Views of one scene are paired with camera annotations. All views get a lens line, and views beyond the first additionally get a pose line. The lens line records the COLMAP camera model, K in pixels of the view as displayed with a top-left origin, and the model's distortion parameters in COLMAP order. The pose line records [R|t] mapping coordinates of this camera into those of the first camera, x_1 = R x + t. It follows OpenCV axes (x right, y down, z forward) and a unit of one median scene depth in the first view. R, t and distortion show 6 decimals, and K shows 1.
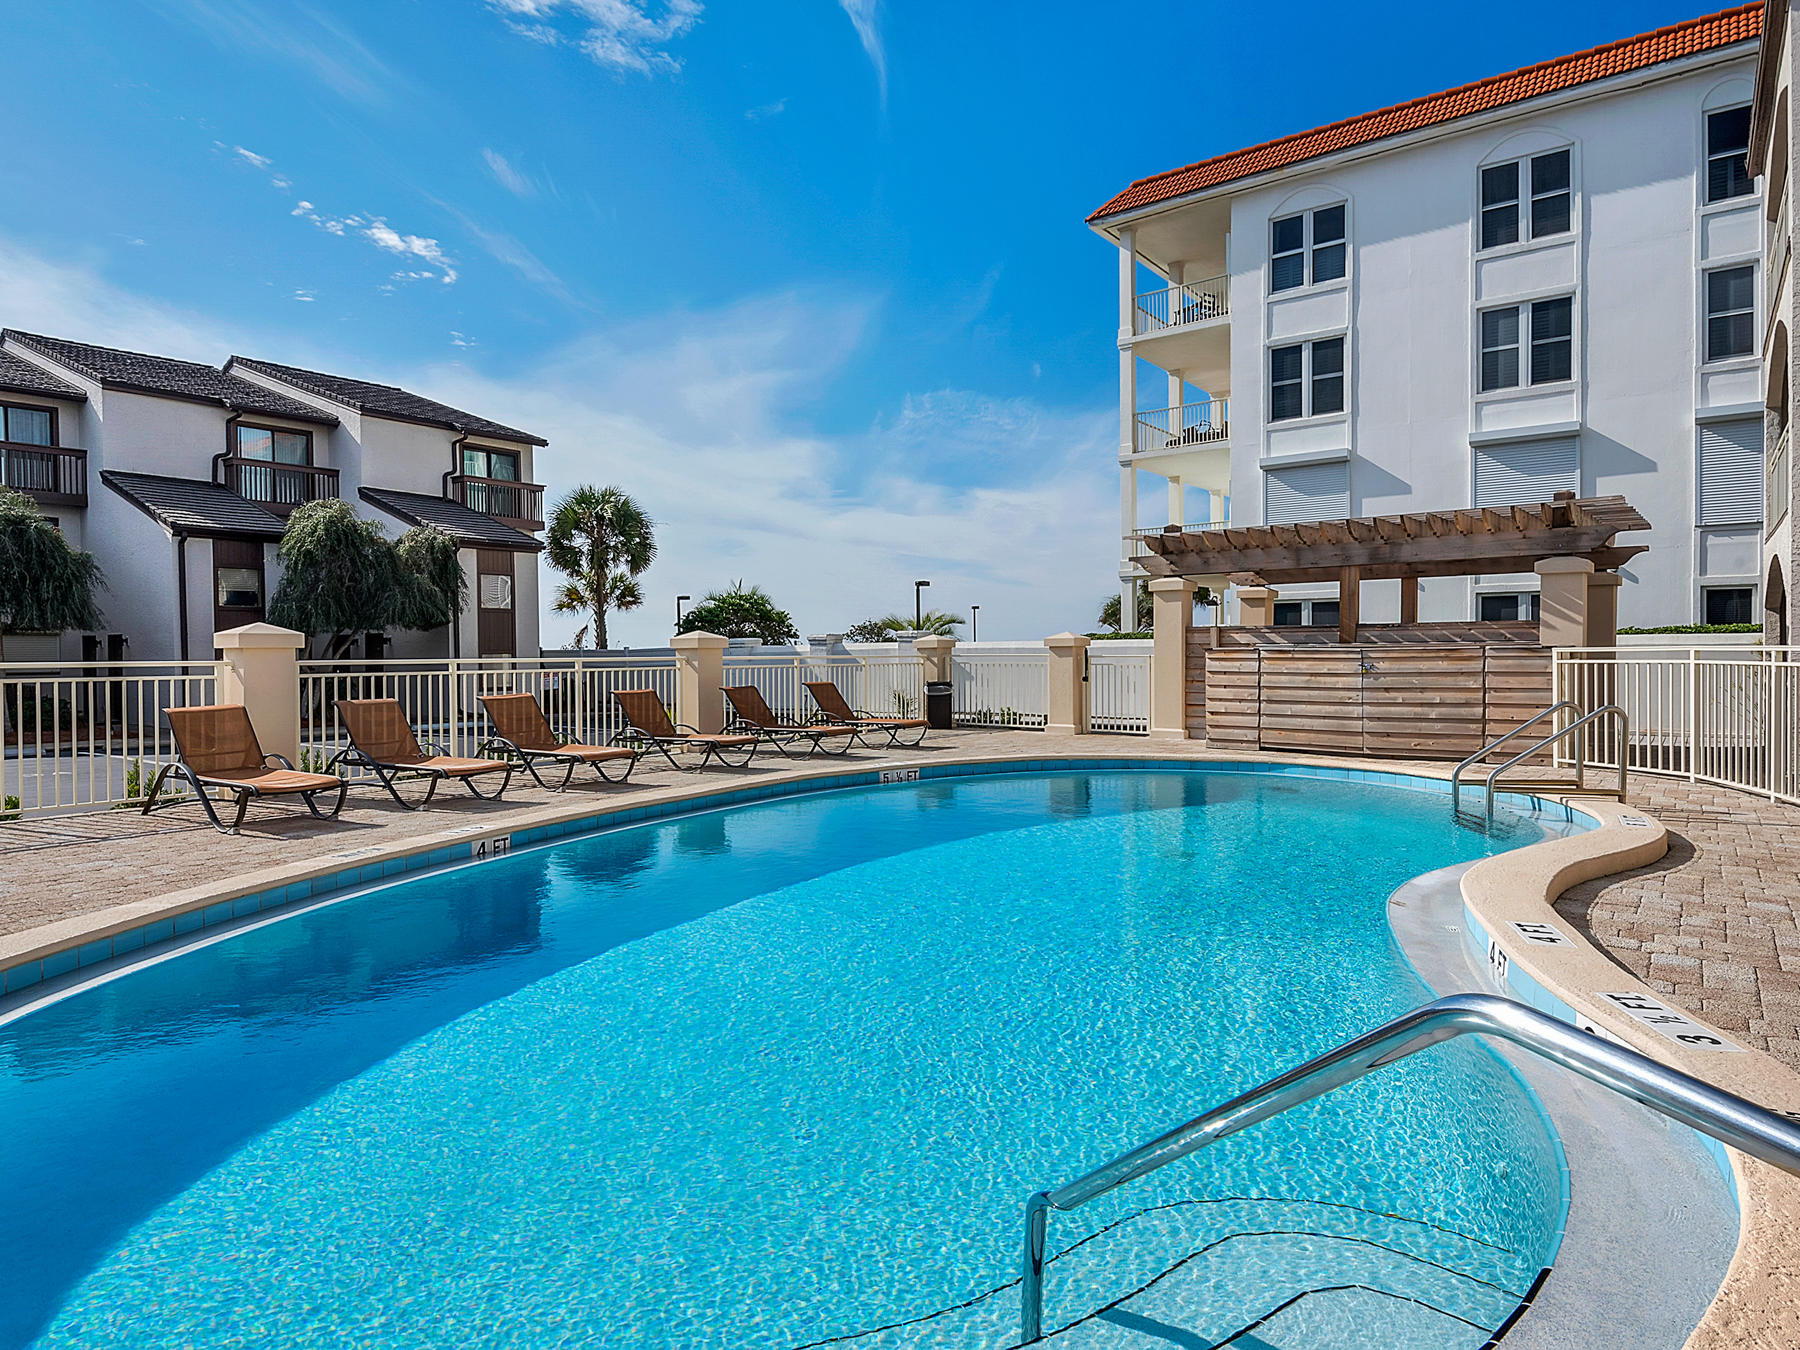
lens RADIAL K [[1057.0, 0, 906.6], [0, 1057.0, 656.2], [0, 0, 1]] dist [0.028762, -0.022526]
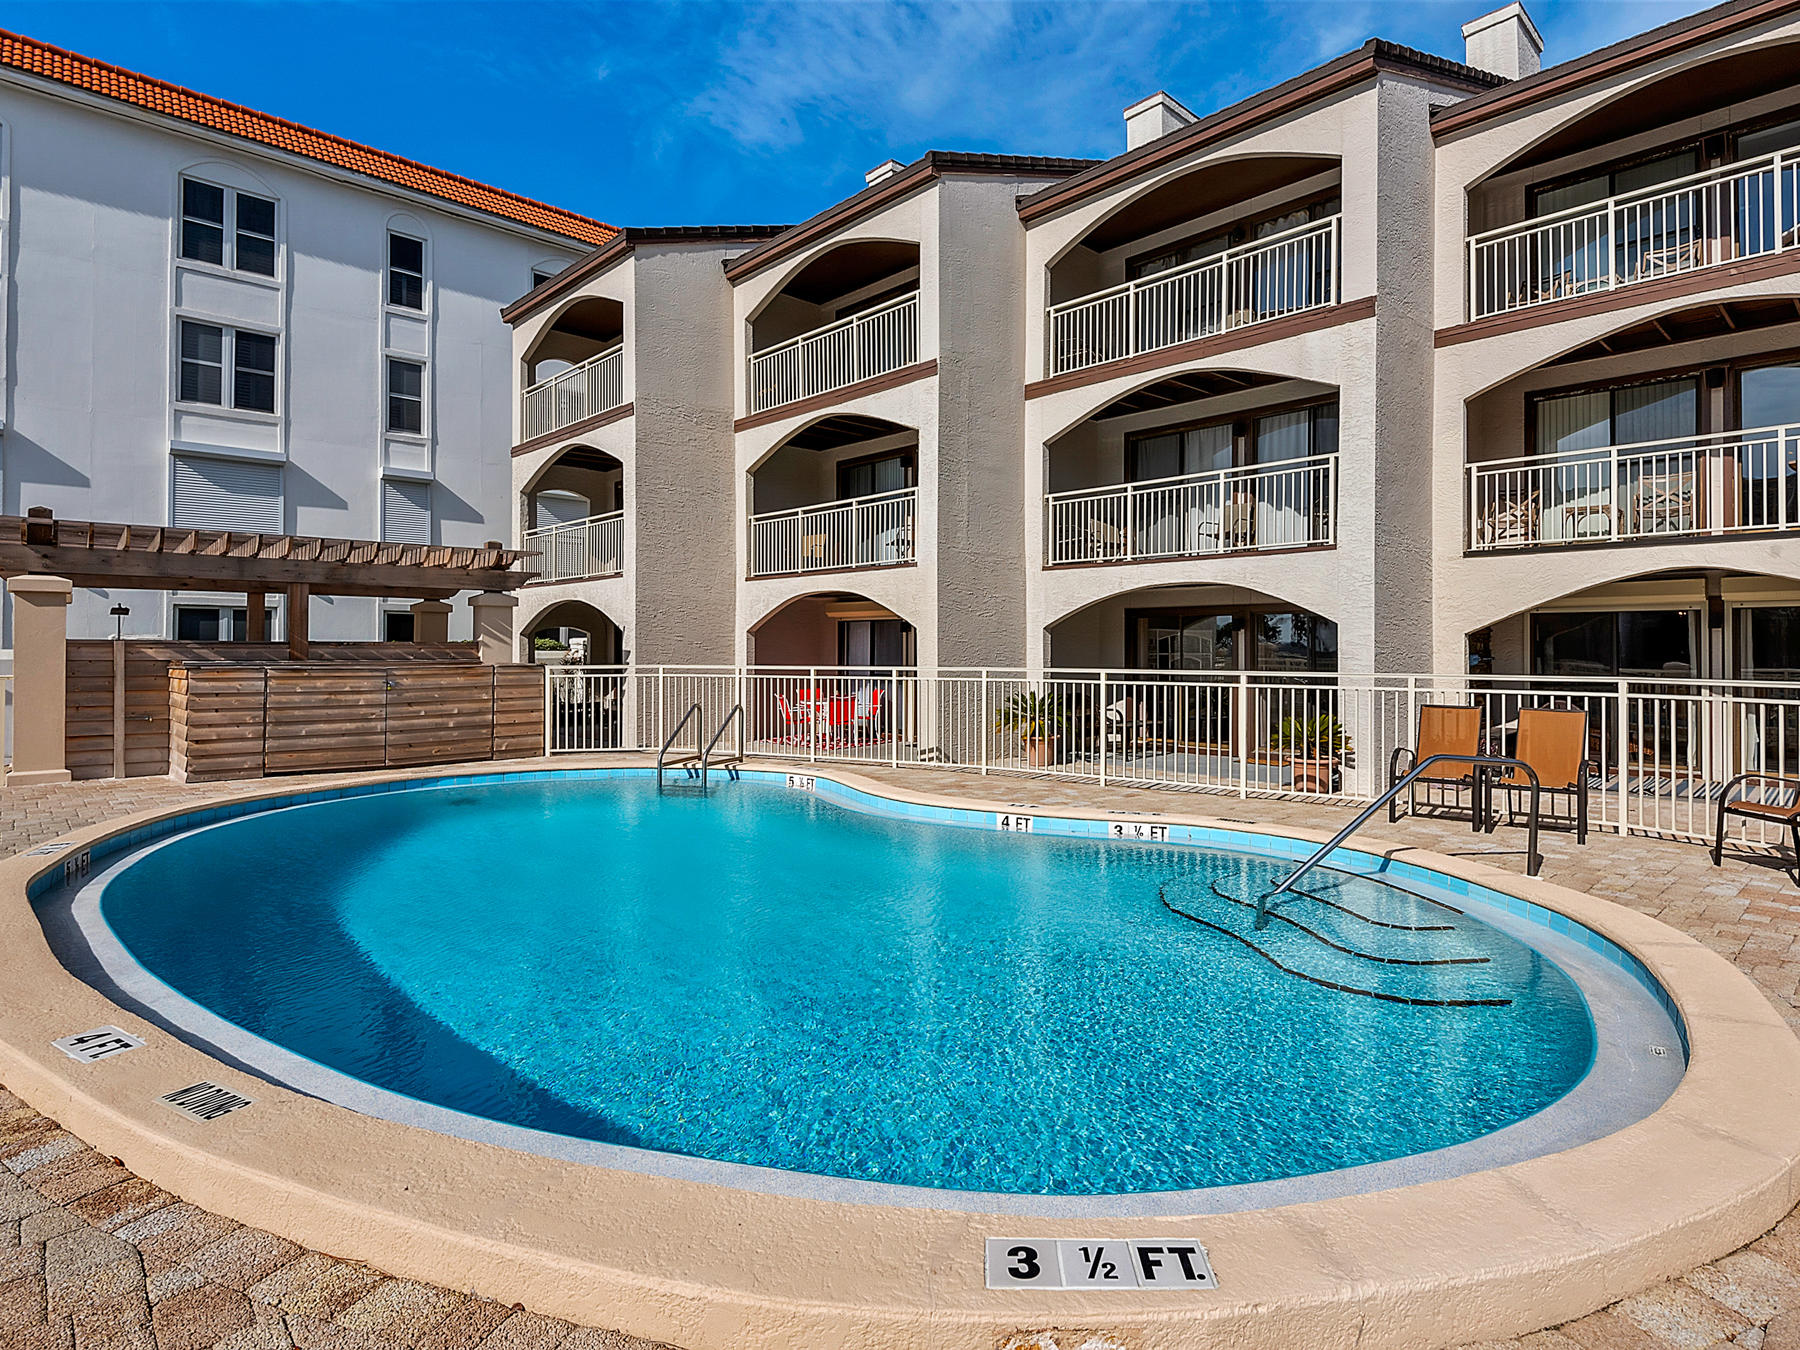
lens RADIAL K [[965.6, 0, 961.1], [0, 965.6, 639.6], [0, 0, 1]] dist [0.032495, -0.021310]
pose [[0.148474, 0.017596, 0.988760, -0.250997], [0.003927, 0.999823, -0.018383, -0.007849], [-0.988908, 0.006613, 0.148379, 0.159447]]
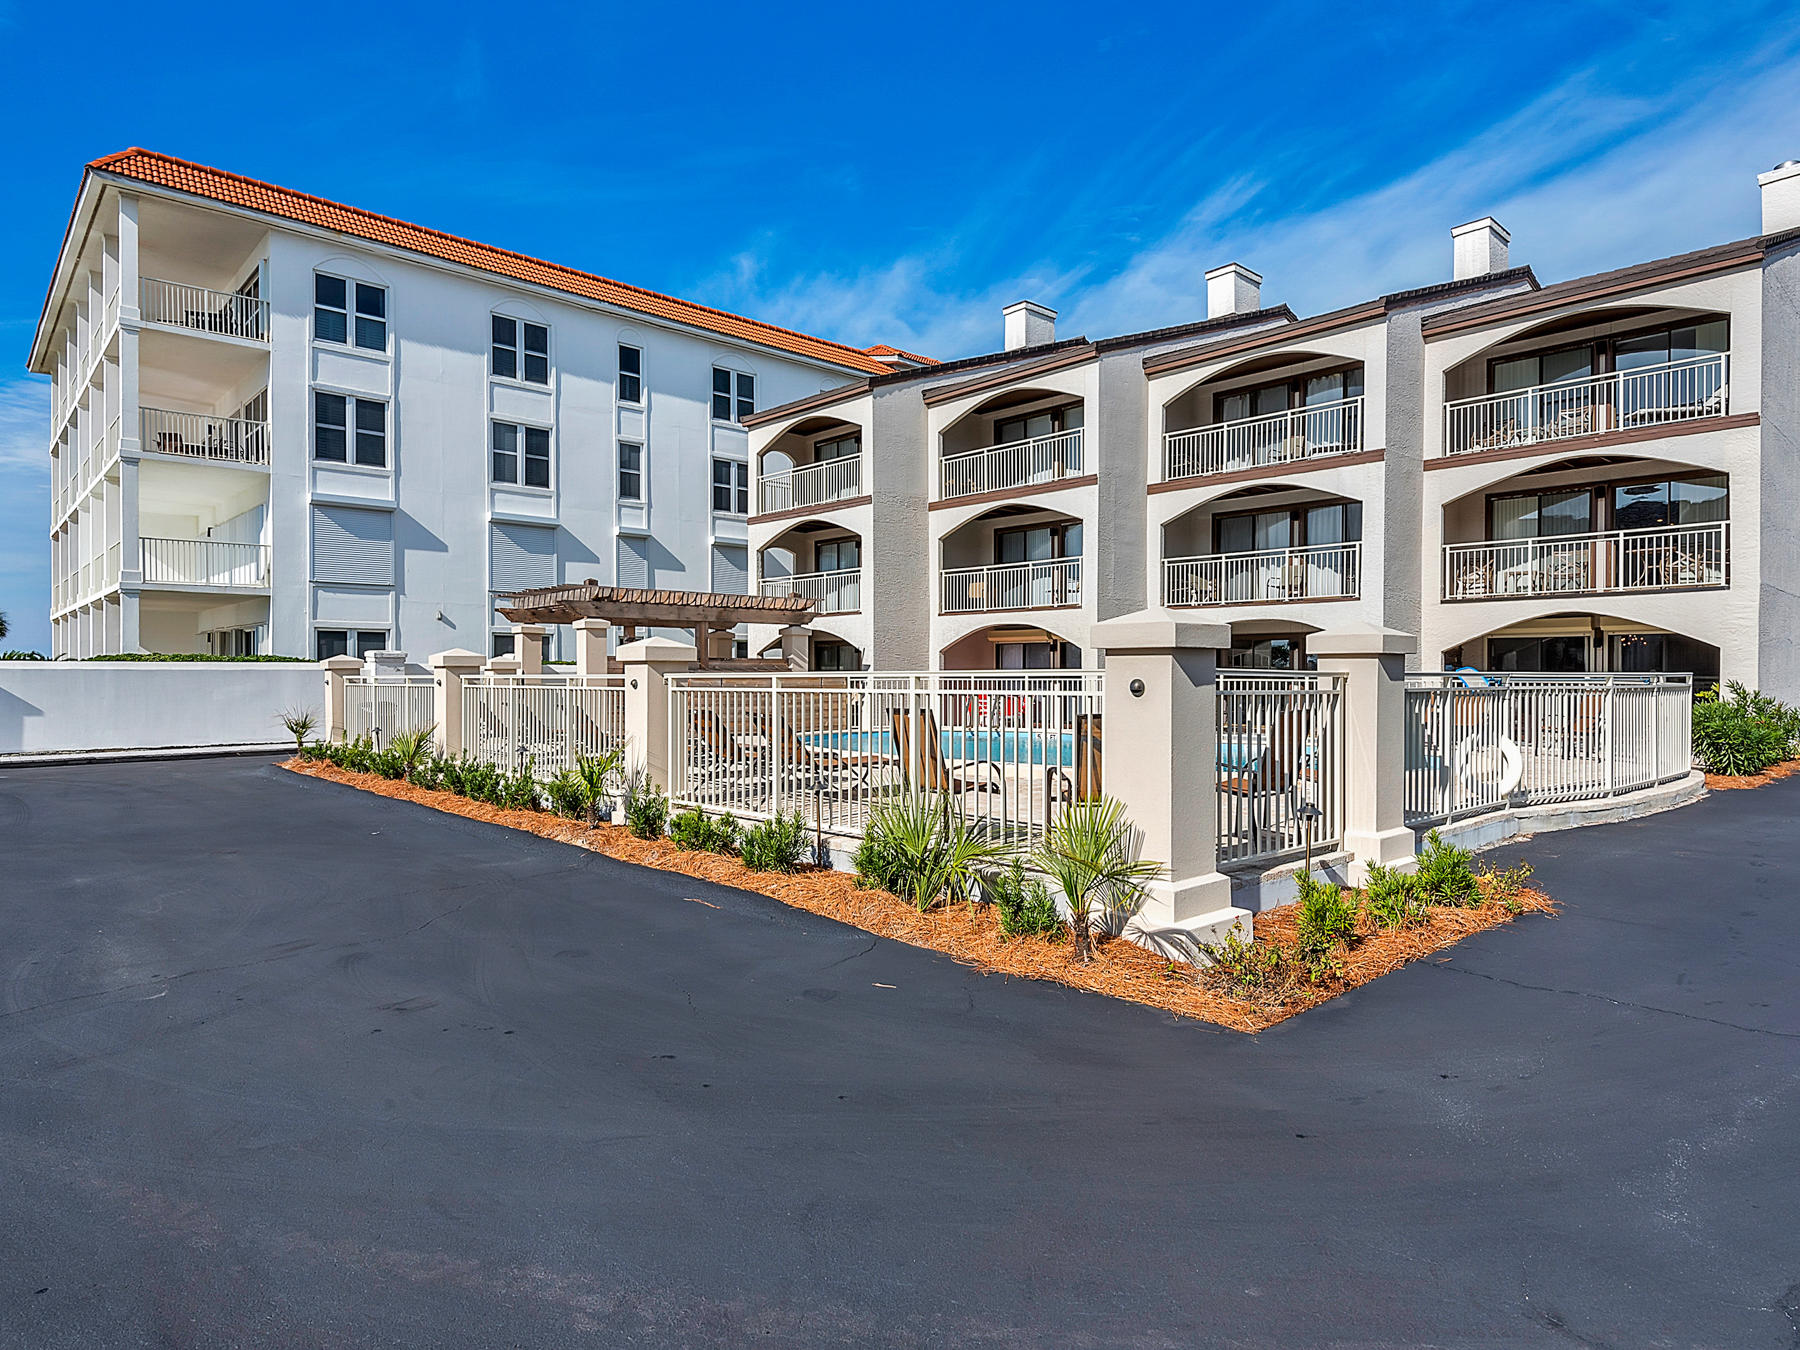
lens RADIAL K [[1057.0, 0, 907.5], [0, 1057.0, 688.9], [0, 0, 1]] dist [0.028762, -0.022526]
pose [[0.184274, -0.005296, 0.982861, -0.696403], [0.003517, 0.999983, 0.004729, 0.007021], [-0.982869, 0.002585, 0.184290, 0.255460]]
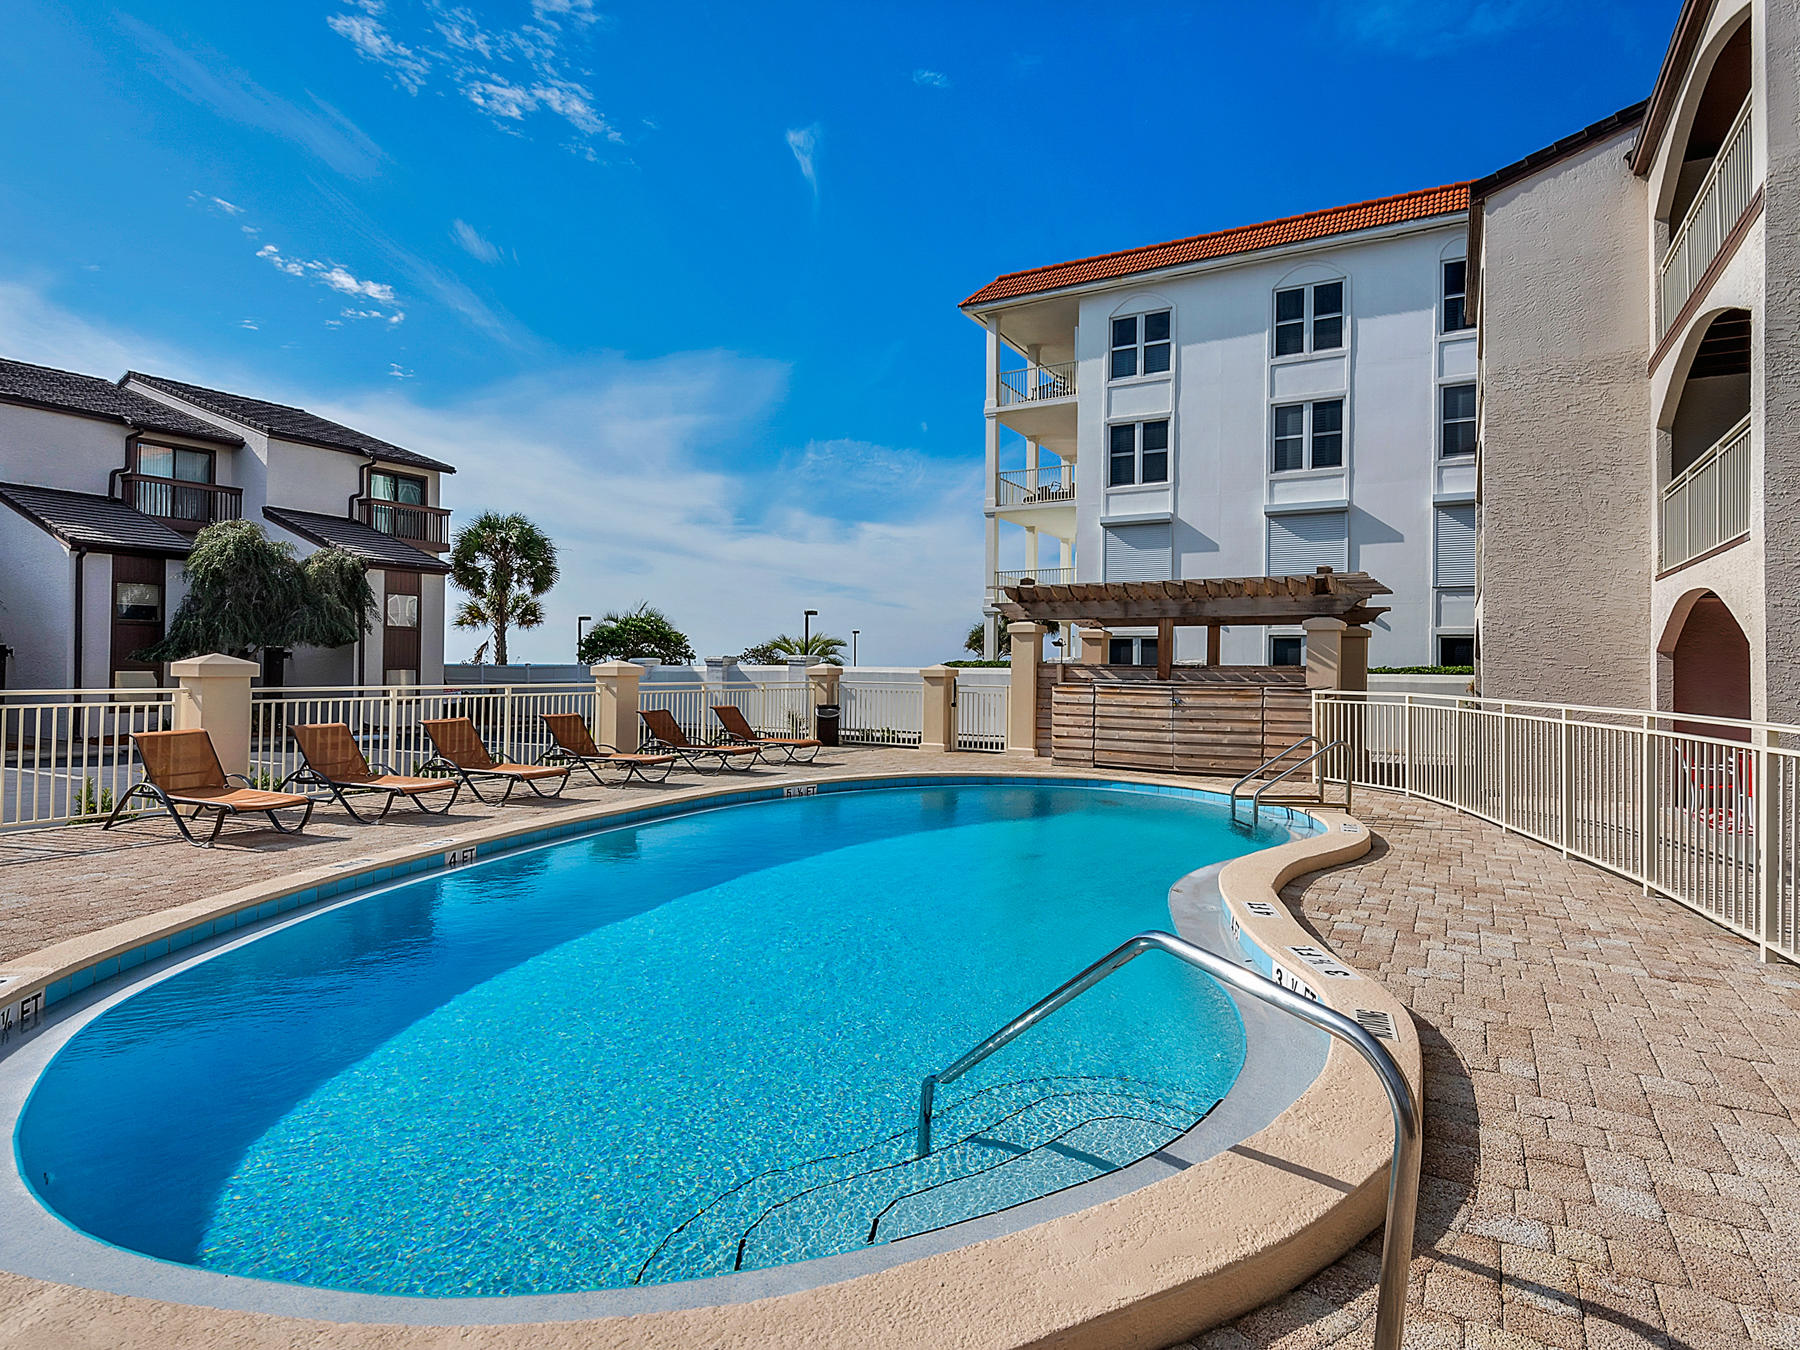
lens RADIAL K [[965.6, 0, 926.4], [0, 965.6, 651.9], [0, 0, 1]] dist [0.032495, -0.021310]
pose [[0.989908, 0.018853, 0.140454, -0.010098], [-0.015879, 0.999626, -0.022265, -0.010150], [-0.140822, 0.019810, 0.989837, -0.047170]]
